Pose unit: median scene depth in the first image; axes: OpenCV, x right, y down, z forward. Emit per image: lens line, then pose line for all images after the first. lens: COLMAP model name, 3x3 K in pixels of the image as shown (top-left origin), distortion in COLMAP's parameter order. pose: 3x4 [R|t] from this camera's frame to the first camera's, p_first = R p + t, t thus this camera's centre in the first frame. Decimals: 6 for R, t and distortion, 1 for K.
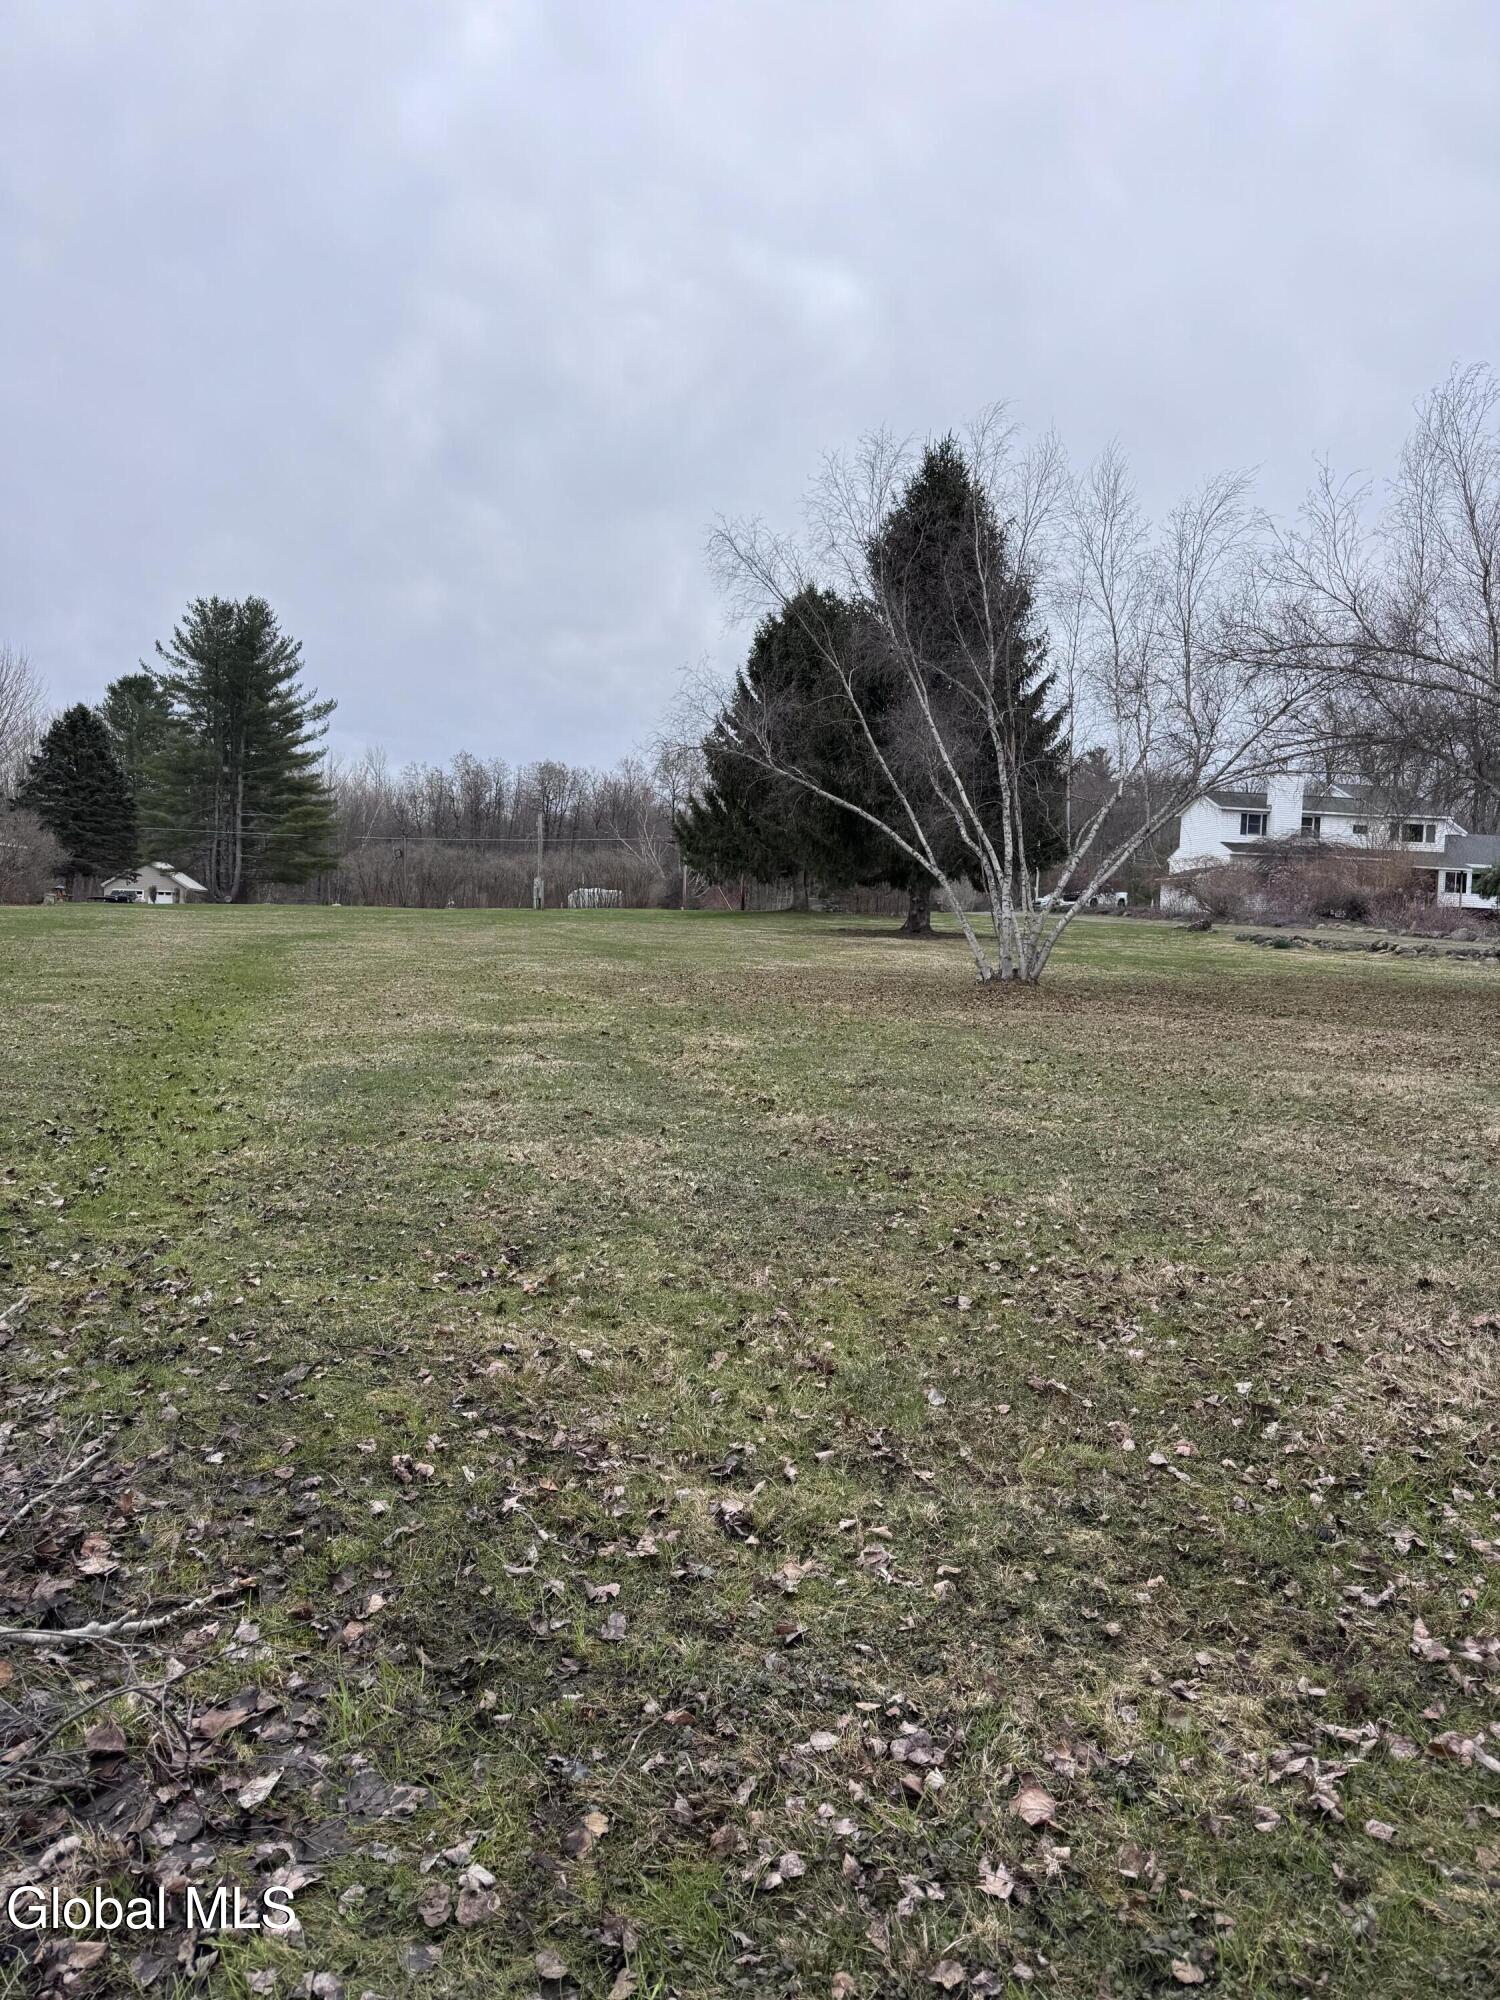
lens RADIAL K [[1417.8, 0, 753.0], [0, 1417.8, 1000.9], [0, 0, 1]] dist [0.027105, -0.048748]
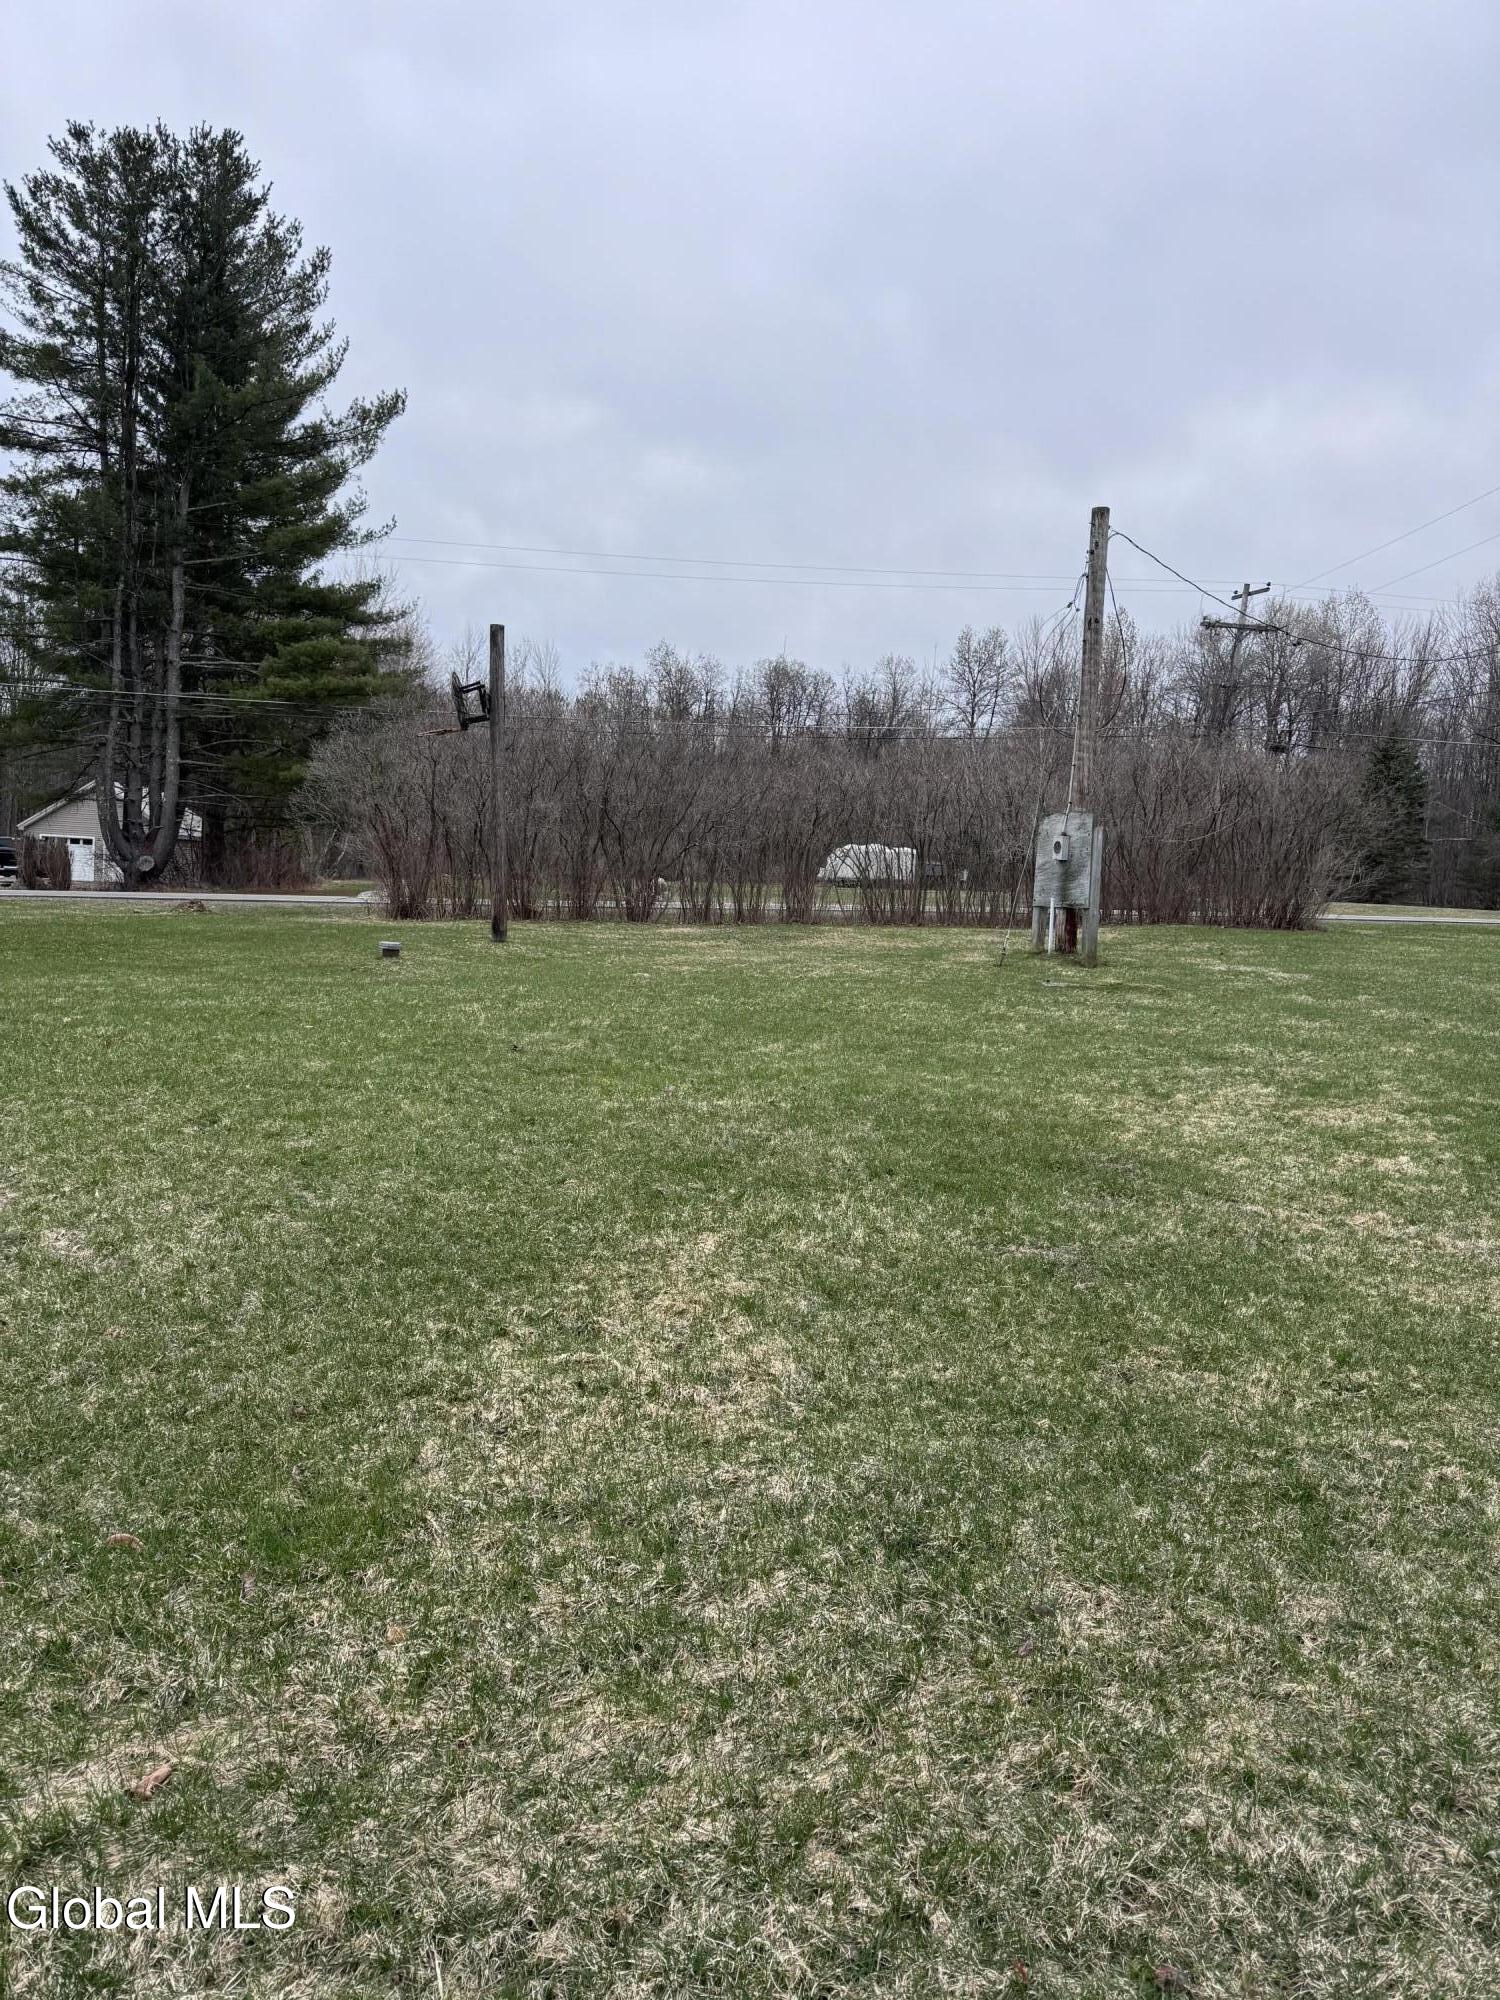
lens RADIAL K [[1417.8, 0, 737.6], [0, 1417.8, 1003.3], [0, 0, 1]] dist [0.027105, -0.048748]
pose [[0.990725, 0.031287, -0.132231, -0.159853], [-0.026557, 0.998948, 0.037387, -0.058594], [0.133262, -0.033529, 0.990514, 0.702369]]
